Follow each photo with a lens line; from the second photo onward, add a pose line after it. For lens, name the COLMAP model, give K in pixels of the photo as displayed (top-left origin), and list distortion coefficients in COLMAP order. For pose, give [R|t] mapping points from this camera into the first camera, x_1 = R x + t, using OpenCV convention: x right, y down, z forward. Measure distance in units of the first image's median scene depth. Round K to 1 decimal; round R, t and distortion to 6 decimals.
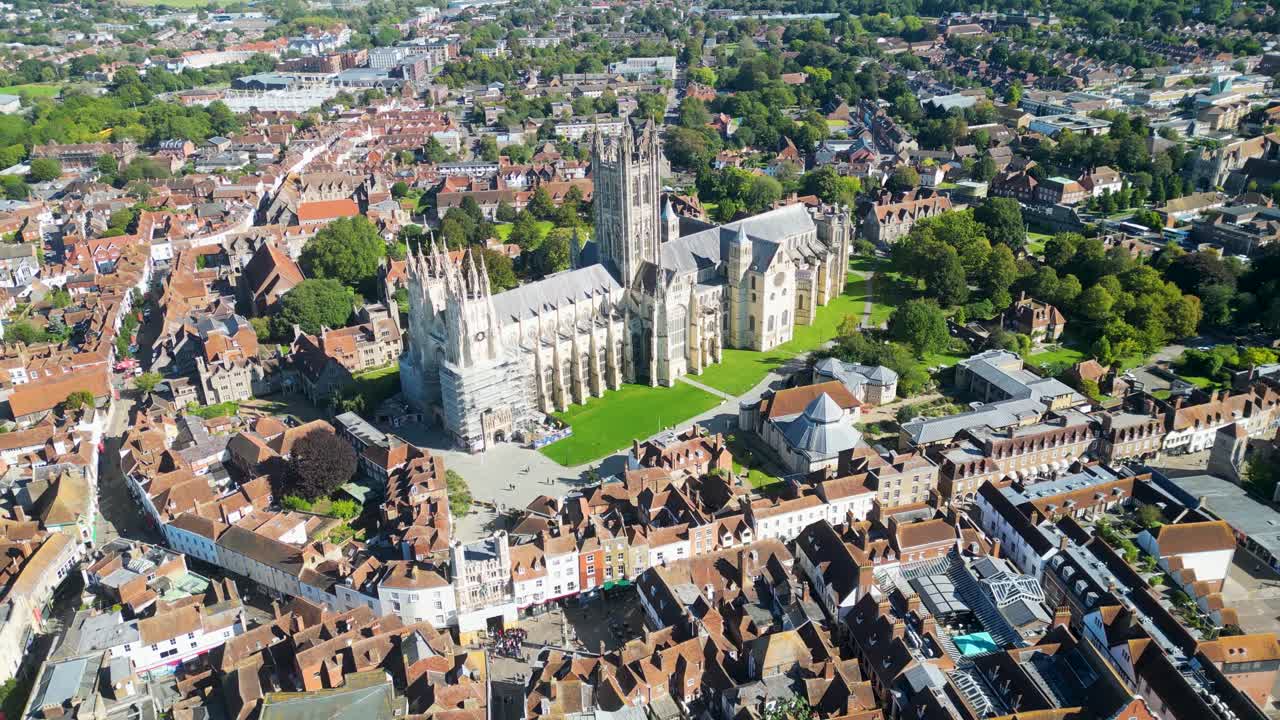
lens RADIAL K [[939.0, 0, 640.0], [0, 939.0, 360.0], [0, 0, 1]] dist [0.068716, -0.066074]
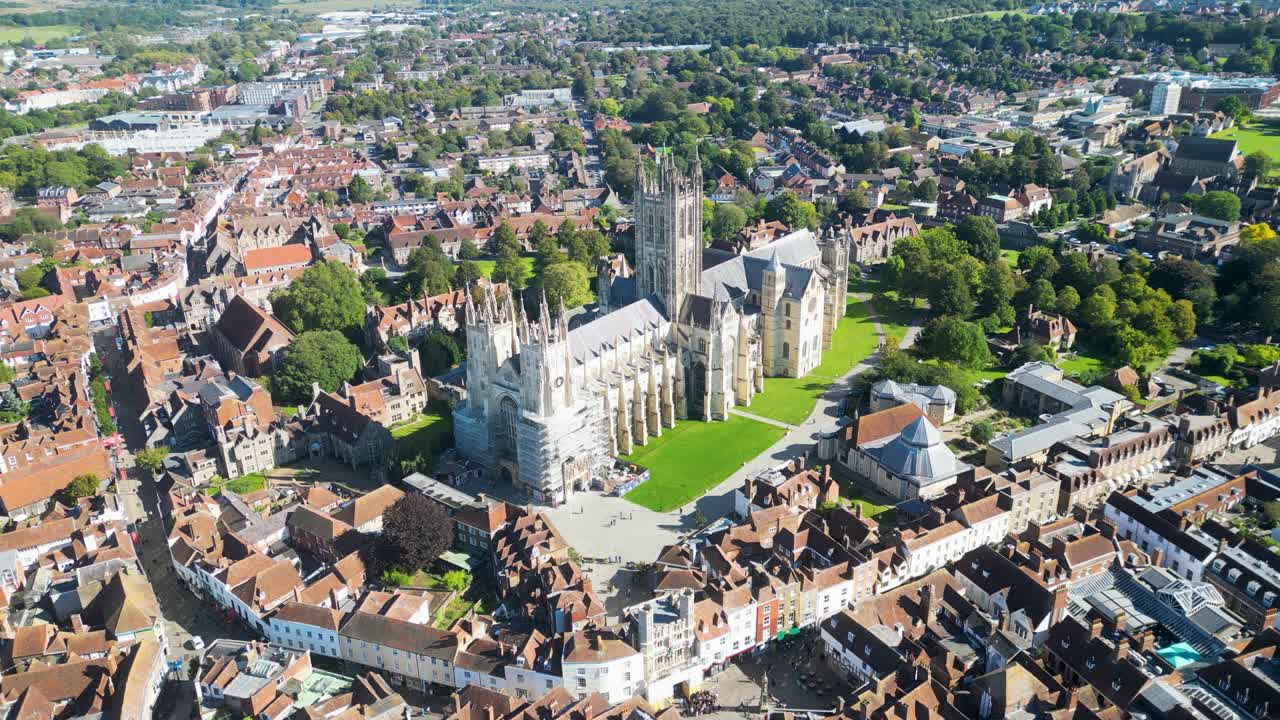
lens RADIAL K [[939.0, 0, 640.0], [0, 939.0, 360.0], [0, 0, 1]] dist [0.068716, -0.066074]
pose [[0.985206, -0.062408, 0.159605, -0.204269], [0.067250, 0.997420, -0.025117, -0.015398], [-0.157626, 0.035479, 0.986861, 0.046809]]
